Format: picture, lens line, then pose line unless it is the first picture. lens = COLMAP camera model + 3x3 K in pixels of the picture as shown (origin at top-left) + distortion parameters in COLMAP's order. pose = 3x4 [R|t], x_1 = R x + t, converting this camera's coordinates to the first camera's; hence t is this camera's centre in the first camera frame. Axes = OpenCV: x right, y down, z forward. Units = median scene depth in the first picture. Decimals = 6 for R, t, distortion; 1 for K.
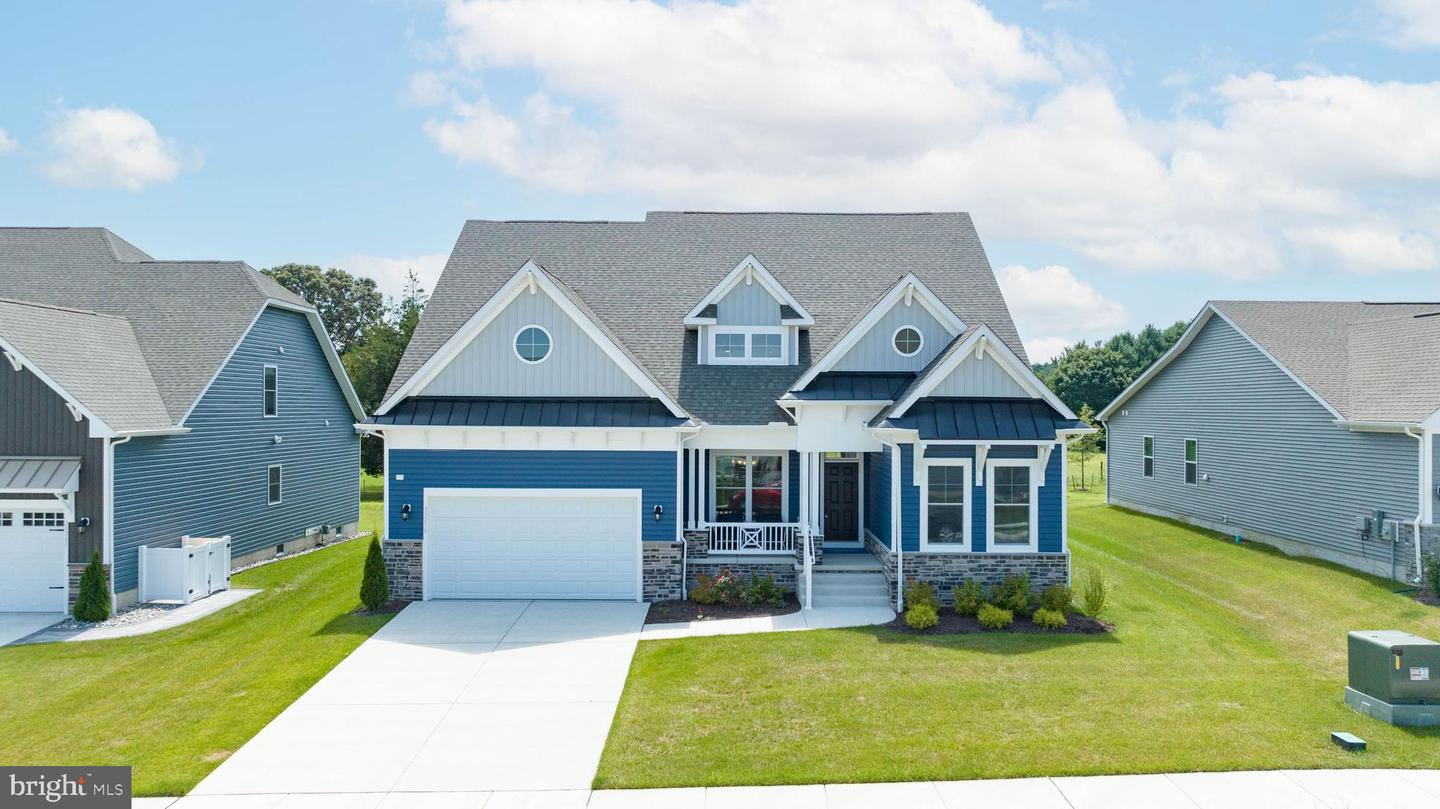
lens RADIAL K [[1020.6, 0, 708.7], [0, 1020.6, 418.4], [0, 0, 1]] dist [-0.032612, 0.031508]
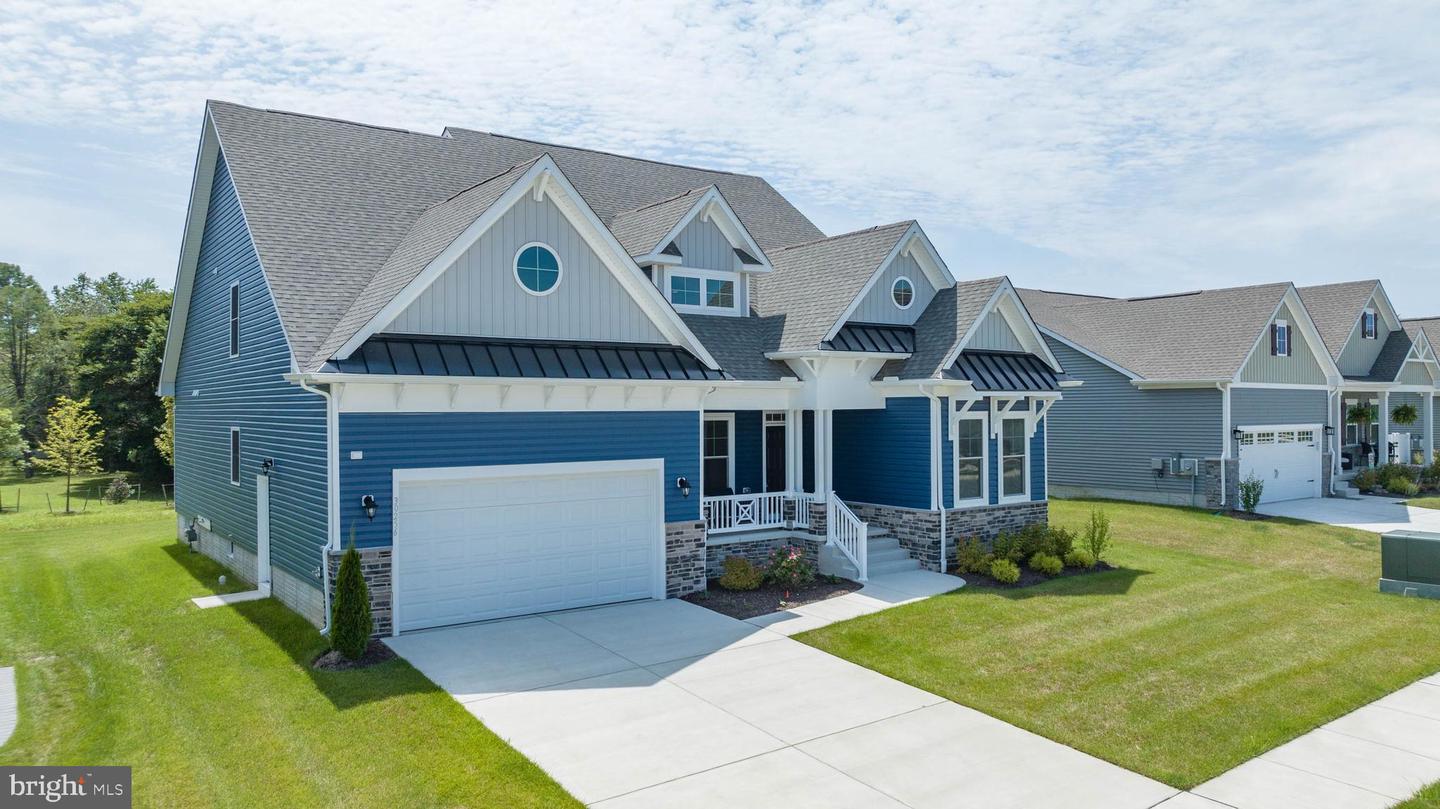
lens RADIAL K [[1020.6, 0, 713.1], [0, 1020.6, 416.9], [0, 0, 1]] dist [-0.032612, 0.031508]
pose [[0.801053, -0.014004, 0.598430, -0.520202], [0.014154, 0.999890, 0.004452, 0.033587], [-0.598427, 0.004904, 0.801163, 0.334355]]
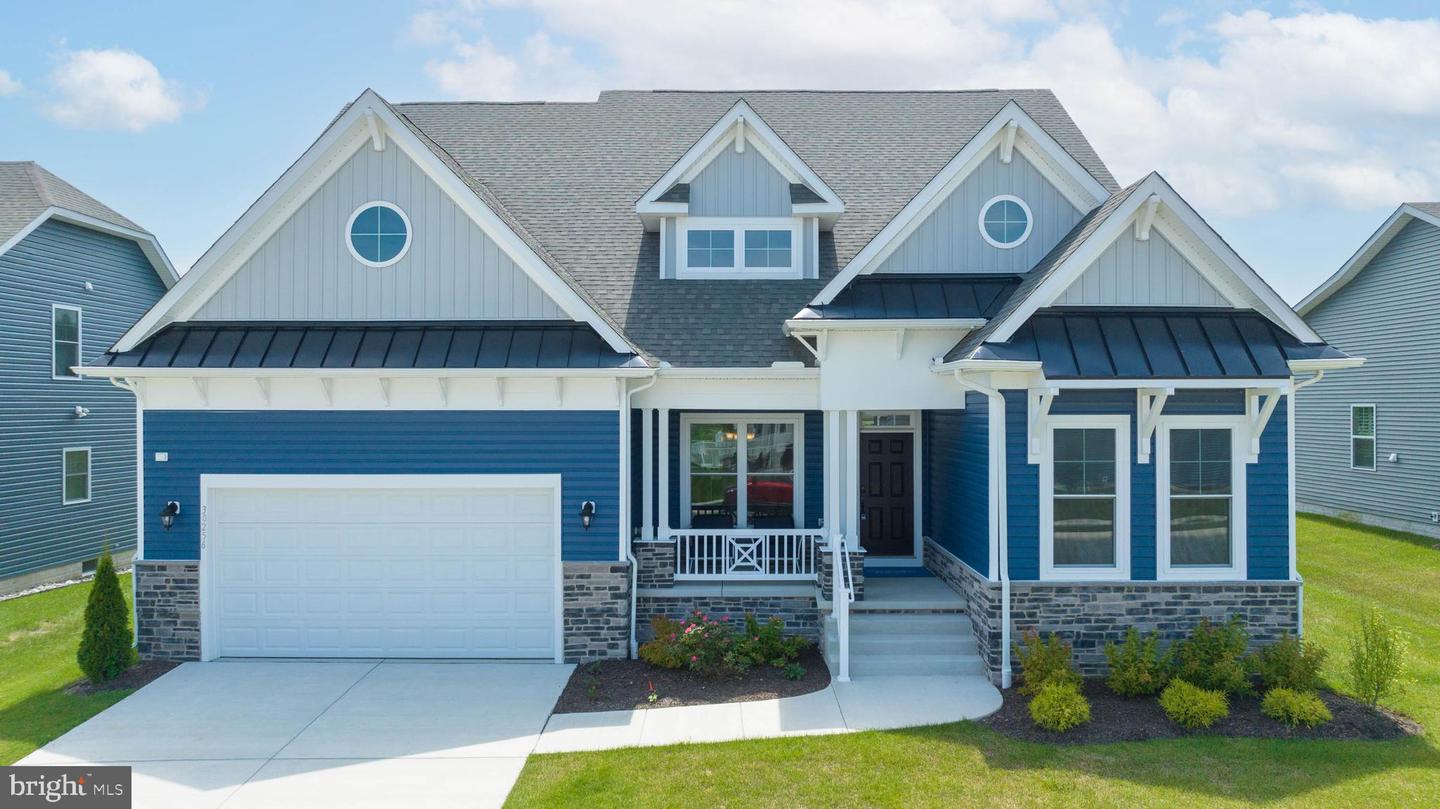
lens RADIAL K [[1020.6, 0, 715.2], [0, 1020.6, 411.4], [0, 0, 1]] dist [-0.032612, 0.031508]
pose [[0.999984, -0.005290, 0.001871, 0.024201], [0.005296, 0.999980, -0.003476, 0.035169], [-0.001852, 0.003486, 0.999992, 0.404179]]
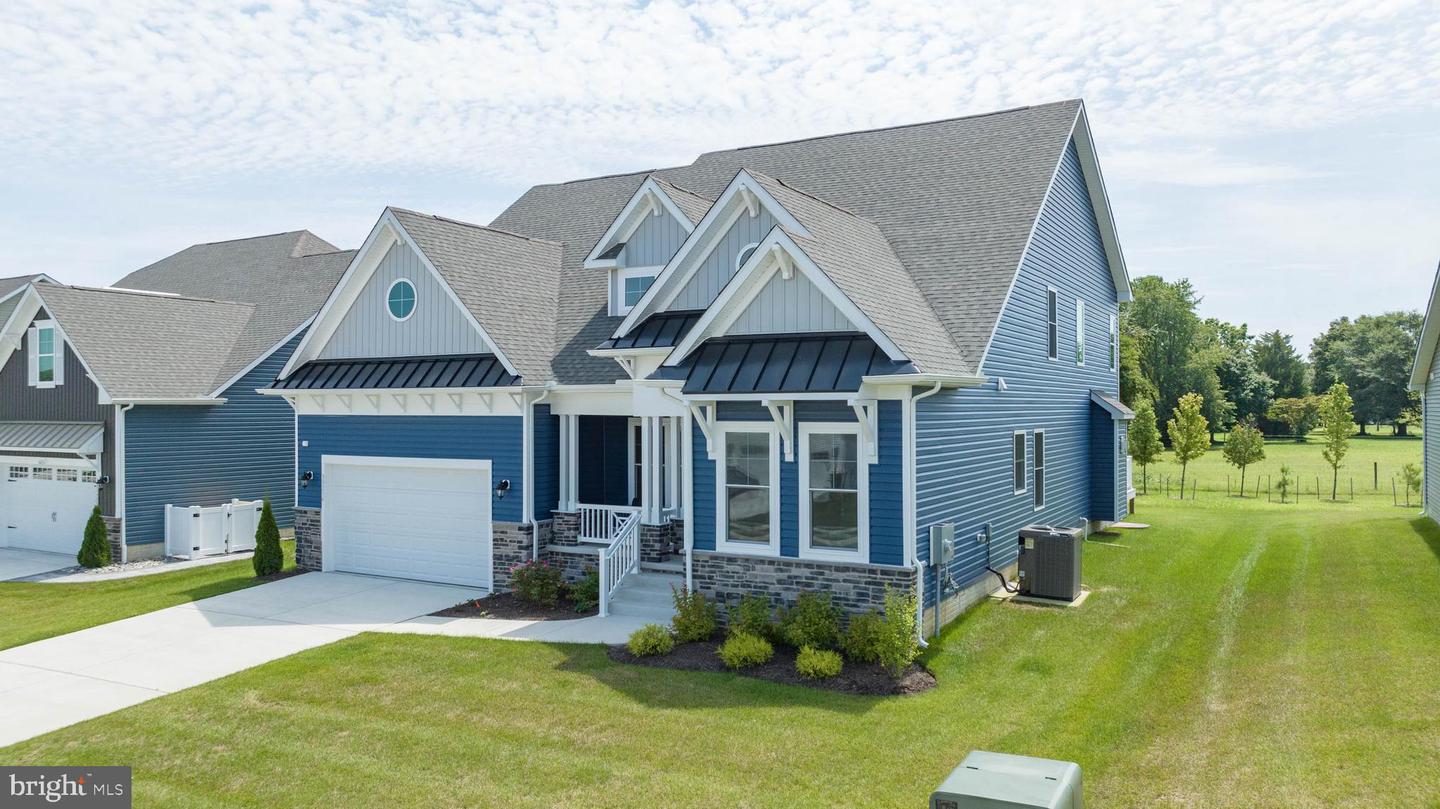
lens RADIAL K [[1020.6, 0, 713.5], [0, 1020.6, 395.8], [0, 0, 1]] dist [-0.032612, 0.031508]
pose [[0.874208, -0.011523, -0.485414, 0.520590], [0.001915, 0.999792, -0.020285, 0.032959], [0.485547, 0.016804, 0.874049, 0.340871]]
